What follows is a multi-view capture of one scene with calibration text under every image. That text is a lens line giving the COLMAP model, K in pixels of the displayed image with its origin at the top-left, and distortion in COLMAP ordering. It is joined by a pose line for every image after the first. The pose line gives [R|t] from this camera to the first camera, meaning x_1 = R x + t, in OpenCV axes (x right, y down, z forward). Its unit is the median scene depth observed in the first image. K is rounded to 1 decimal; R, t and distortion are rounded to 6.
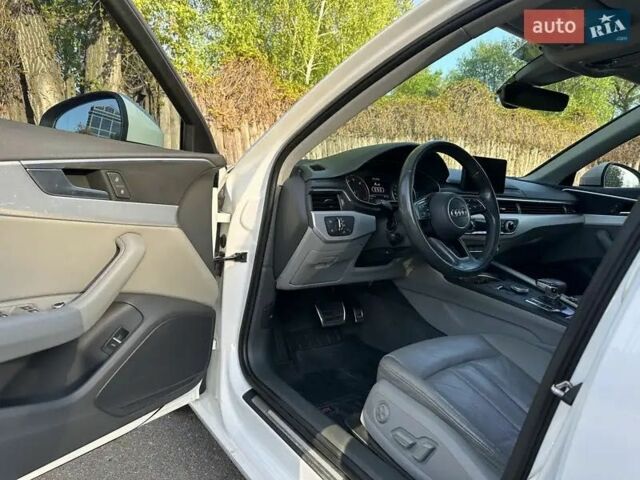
lens RADIAL K [[458.8, 0, 319.0], [0, 458.8, 248.2], [0, 0, 1]] dist [0.082941, -0.181759]
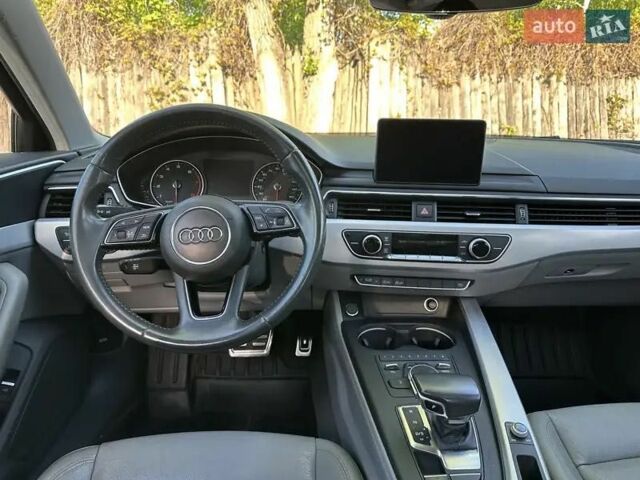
lens RADIAL K [[458.6, 0, 315.9], [0, 458.6, 237.5], [0, 0, 1]] dist [0.032814, -0.052764]
pose [[0.838173, 0.078827, -0.539678, 0.117193], [-0.043821, 0.996035, 0.077424, -0.019963], [0.543642, -0.041246, 0.838303, 0.099962]]
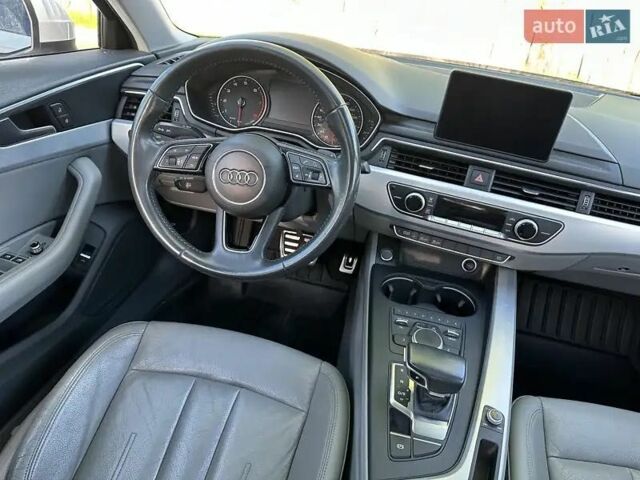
lens RADIAL K [[458.6, 0, 315.9], [0, 458.6, 237.5], [0, 0, 1]] dist [0.032814, -0.052764]
pose [[0.675545, 0.382355, -0.630431, 0.125672], [-0.186486, 0.915836, 0.355622, -0.038018], [0.713346, -0.122672, 0.689992, 0.107064]]
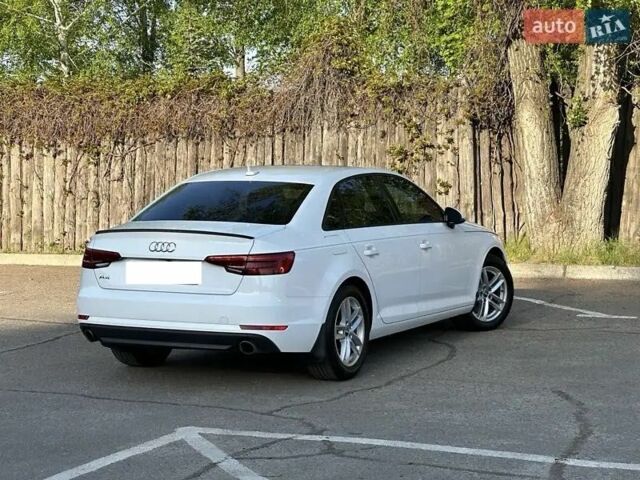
lens RADIAL K [[1393.8, 0, 320.0], [0, 1393.8, 240.0], [0, 0, 1]] dist [0.139958, 0.660769]
pose [[0.479956, 0.001067, -0.877292, 1.361443], [-0.100260, 0.993514, -0.053643, 0.066964], [0.871545, 0.113704, 0.476950, -0.526056]]
